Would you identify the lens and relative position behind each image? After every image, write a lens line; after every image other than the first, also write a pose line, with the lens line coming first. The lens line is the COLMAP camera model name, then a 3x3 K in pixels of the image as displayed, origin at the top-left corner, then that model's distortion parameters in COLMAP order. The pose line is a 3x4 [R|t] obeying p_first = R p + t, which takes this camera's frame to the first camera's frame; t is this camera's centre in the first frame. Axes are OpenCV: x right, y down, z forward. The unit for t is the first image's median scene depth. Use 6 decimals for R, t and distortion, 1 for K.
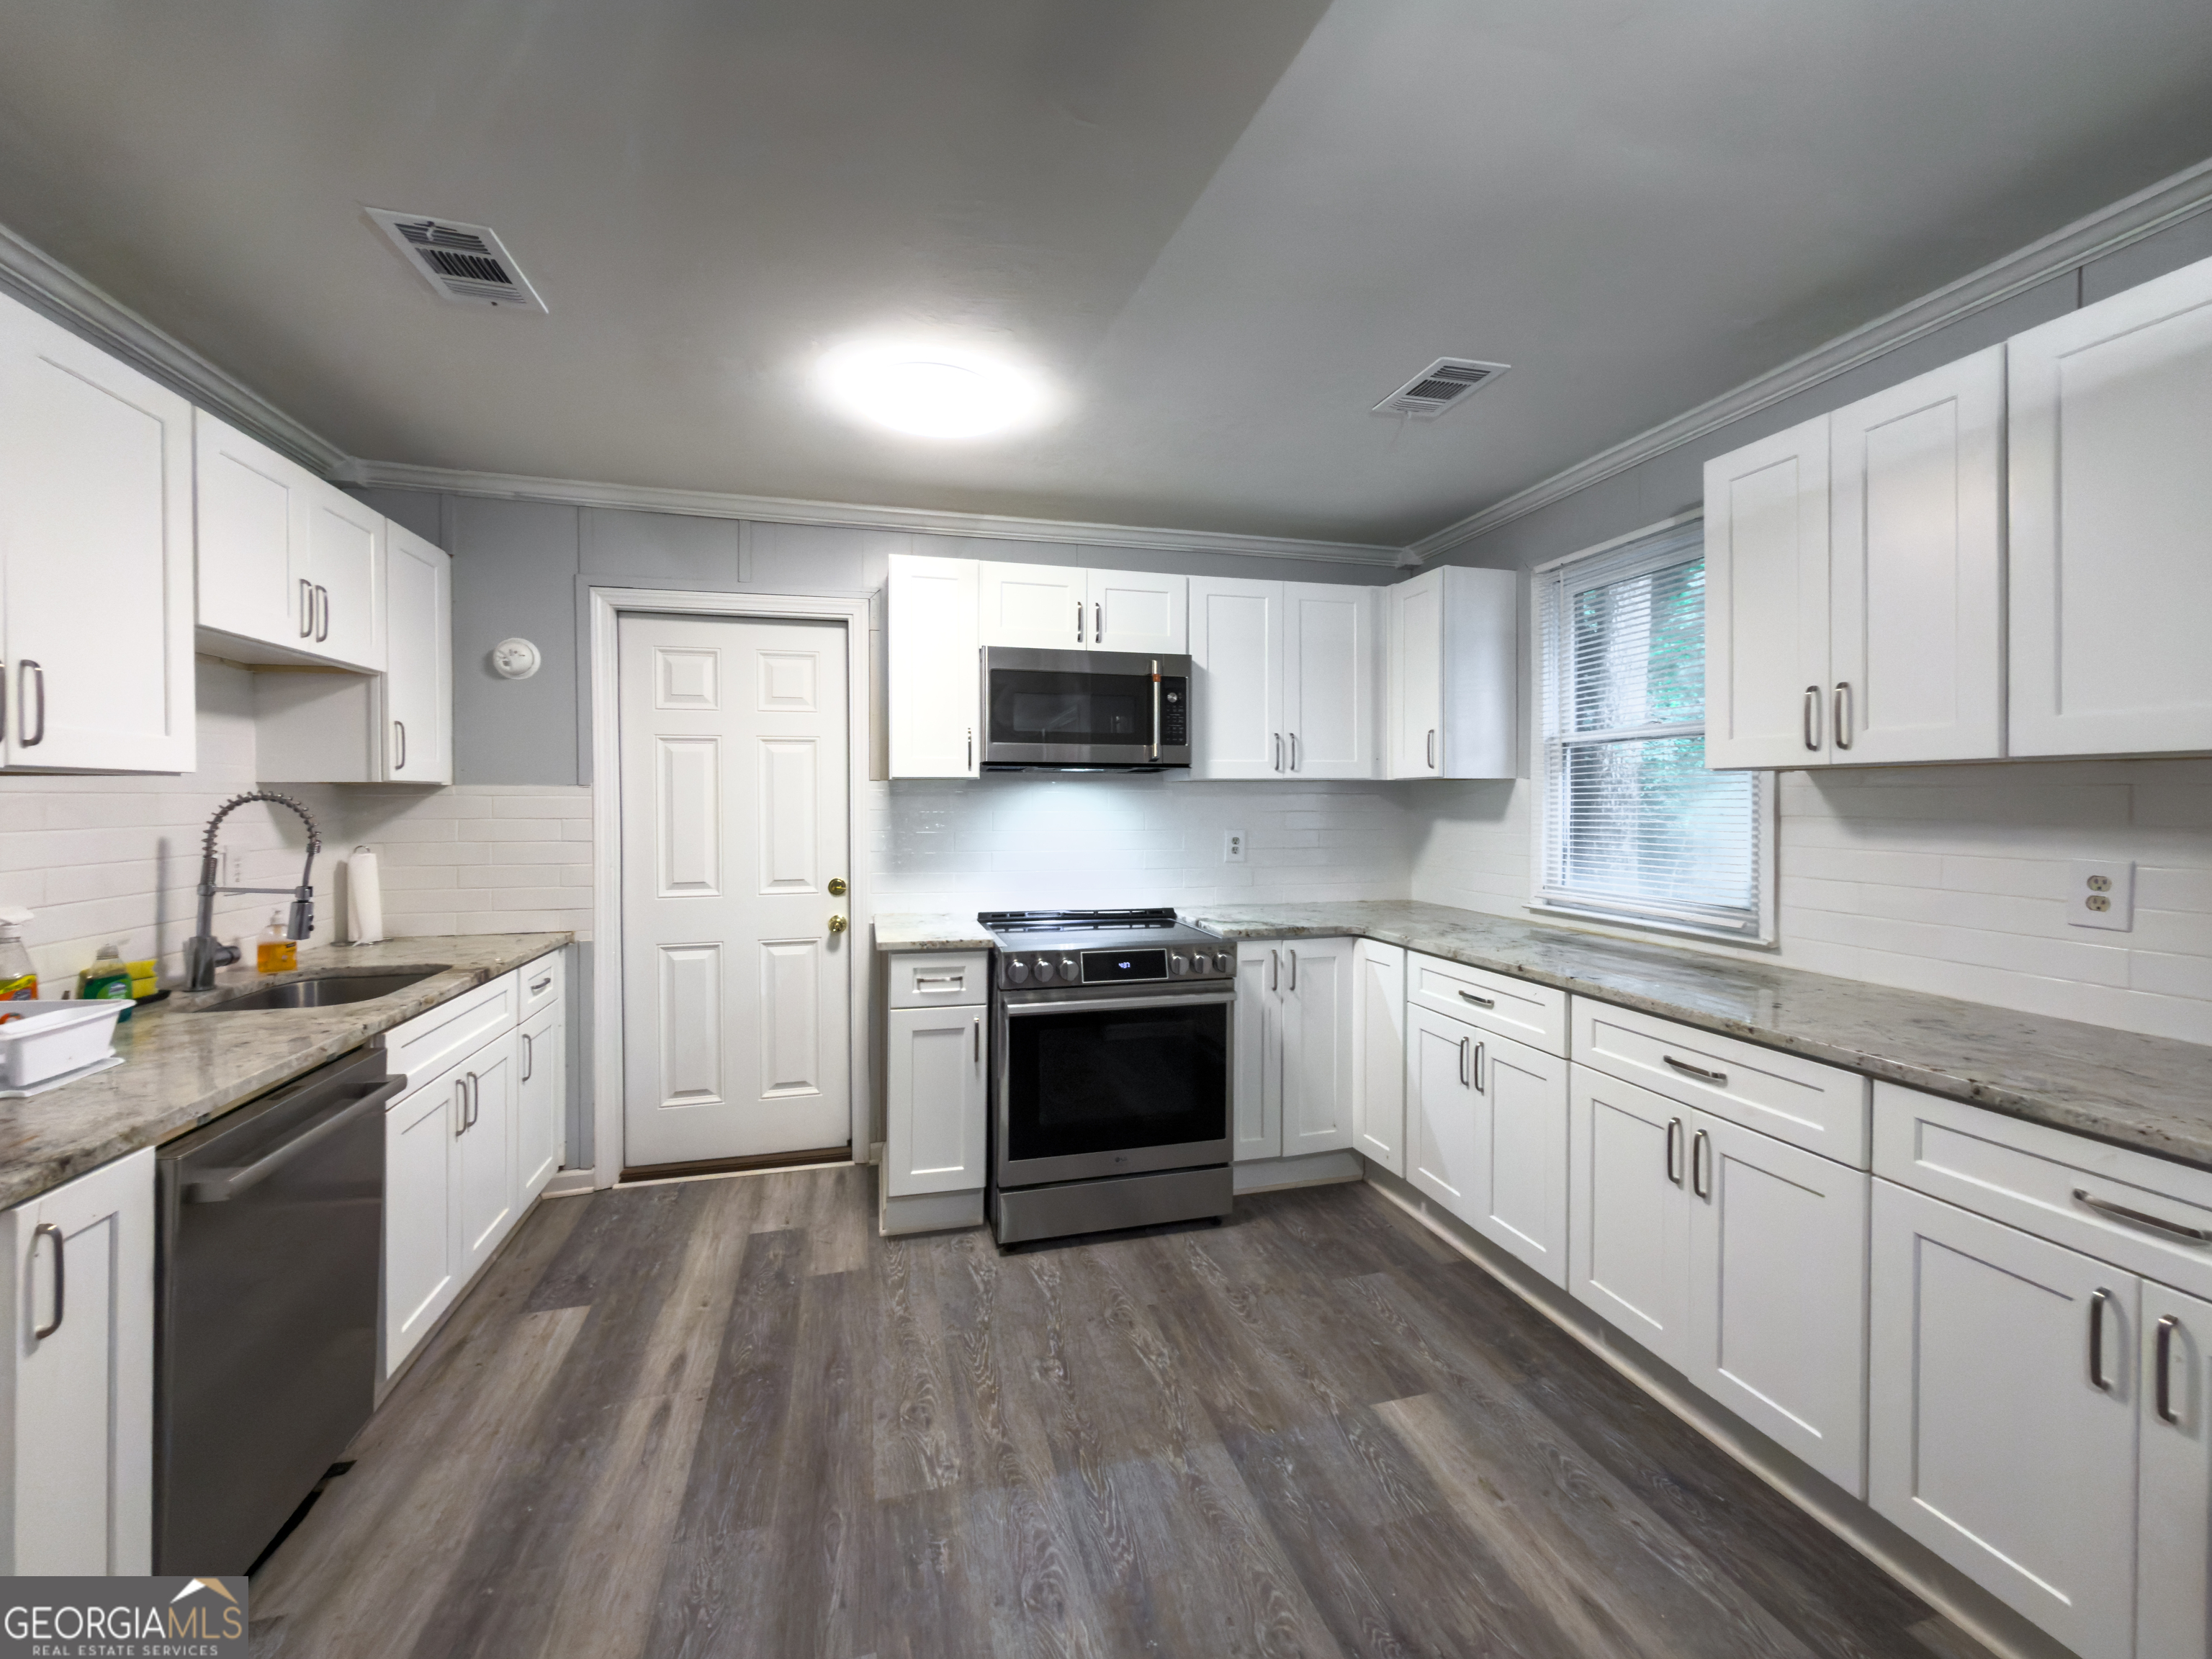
lens RADIAL K [[897.3, 0, 1130.0], [0, 897.3, 785.6], [0, 0, 1]] dist [0.000176, 0.000093]
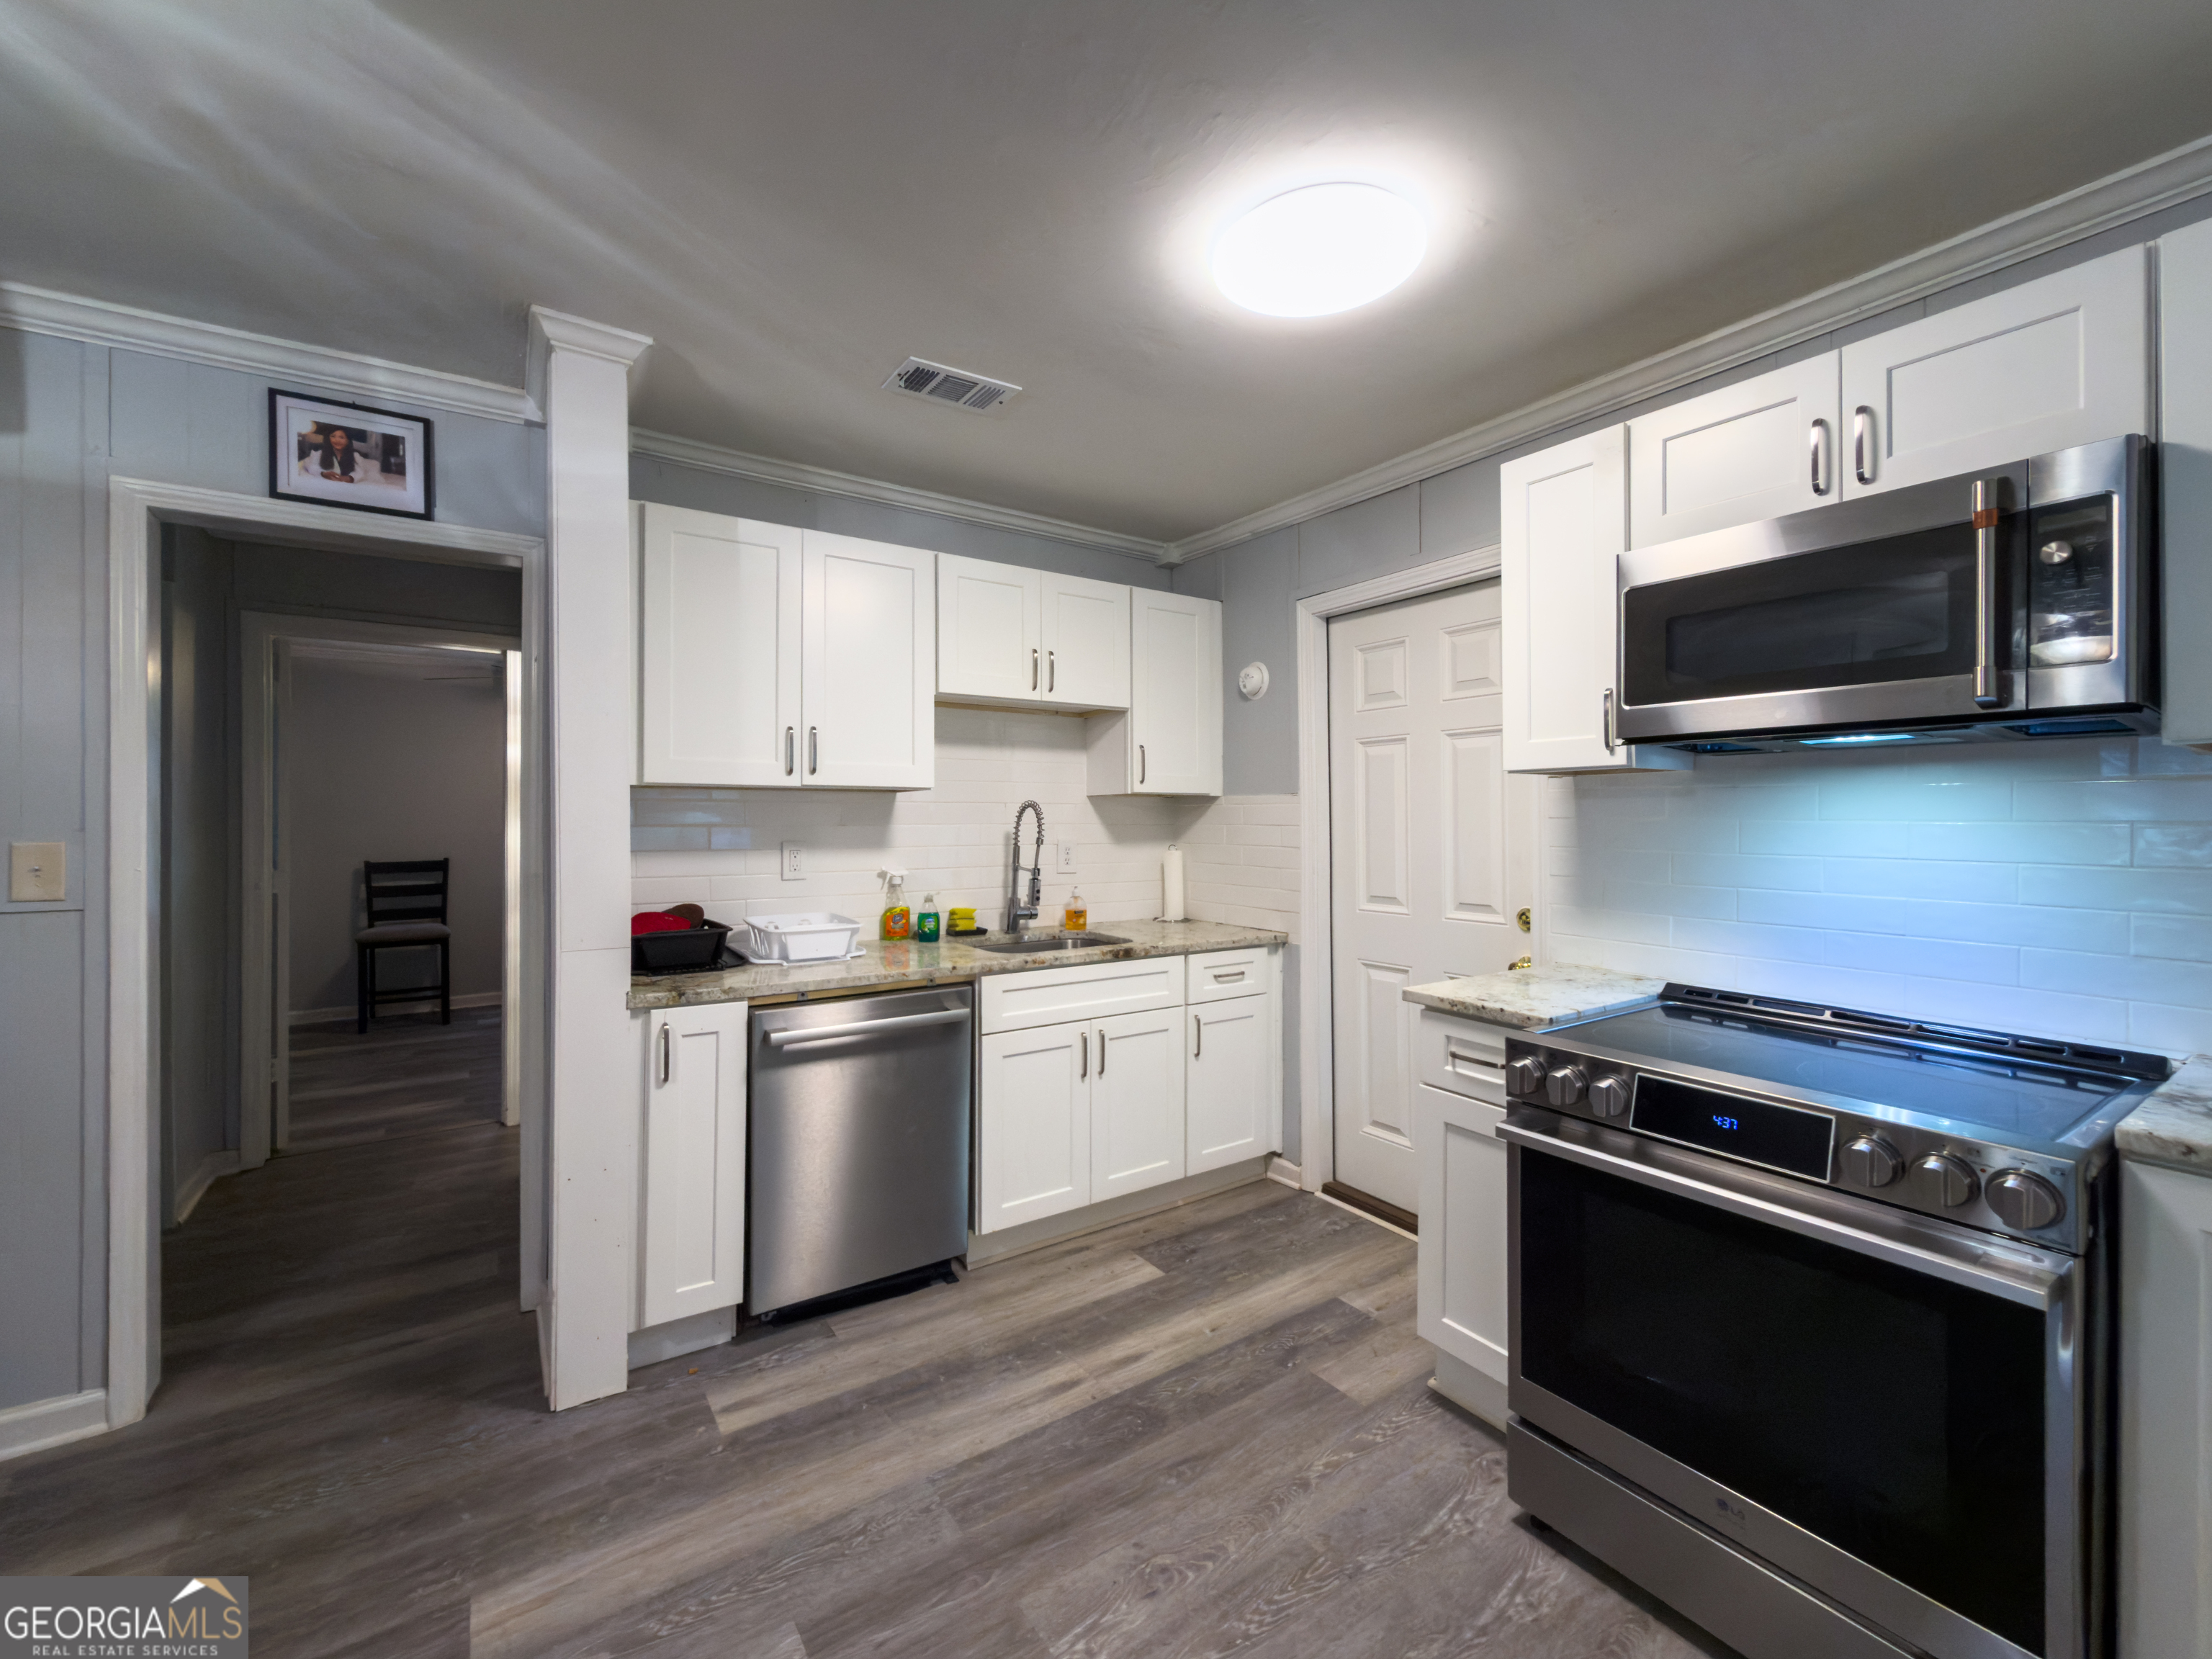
lens RADIAL K [[927.1, 0, 1105.0], [0, 927.1, 801.4], [0, 0, 1]] dist [-0.002024, 0.000139]
pose [[0.309969, -0.016734, -0.950599, 0.411166], [0.012651, 0.999829, -0.013476, 0.025033], [0.950662, -0.007849, 0.310128, 0.551490]]
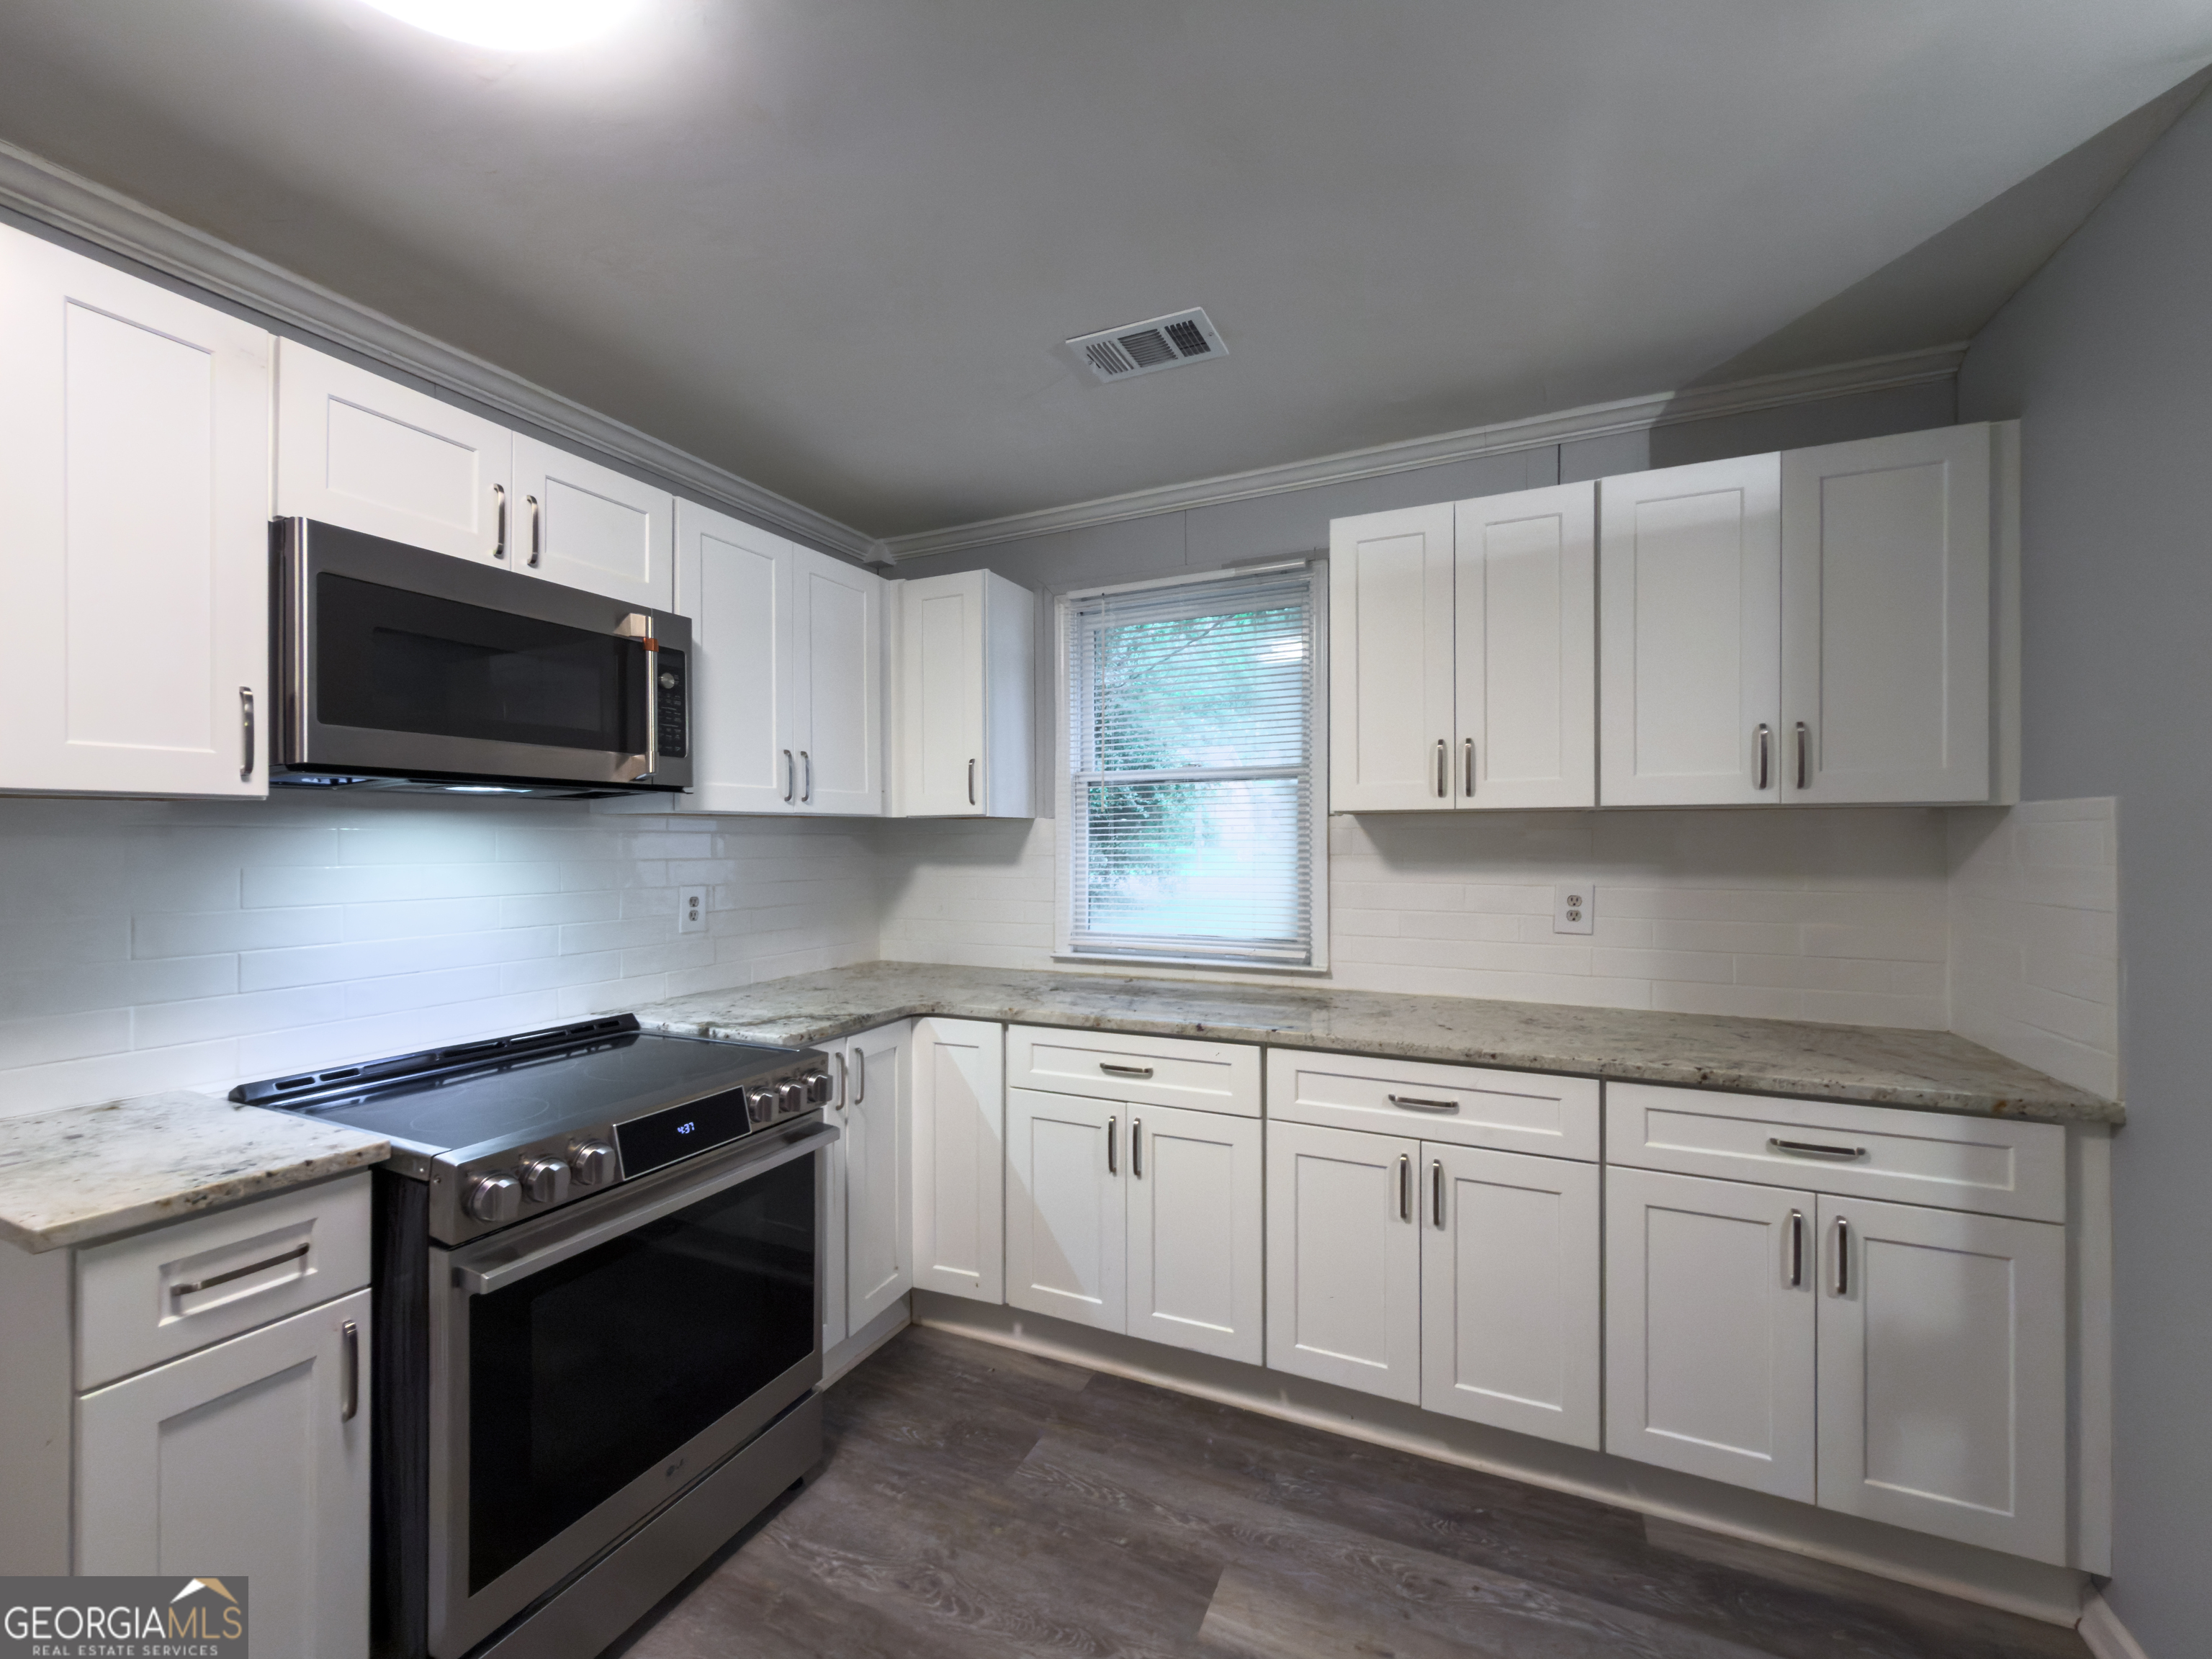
lens RADIAL K [[898.5, 0, 1106.0], [0, 898.5, 829.5], [0, 0, 1]] dist [-0.001367, -0.000070]
pose [[0.654839, 0.005591, 0.755747, -0.288653], [-0.008337, 0.999965, -0.000174, 0.004854], [-0.755722, -0.006187, 0.654863, 0.448884]]
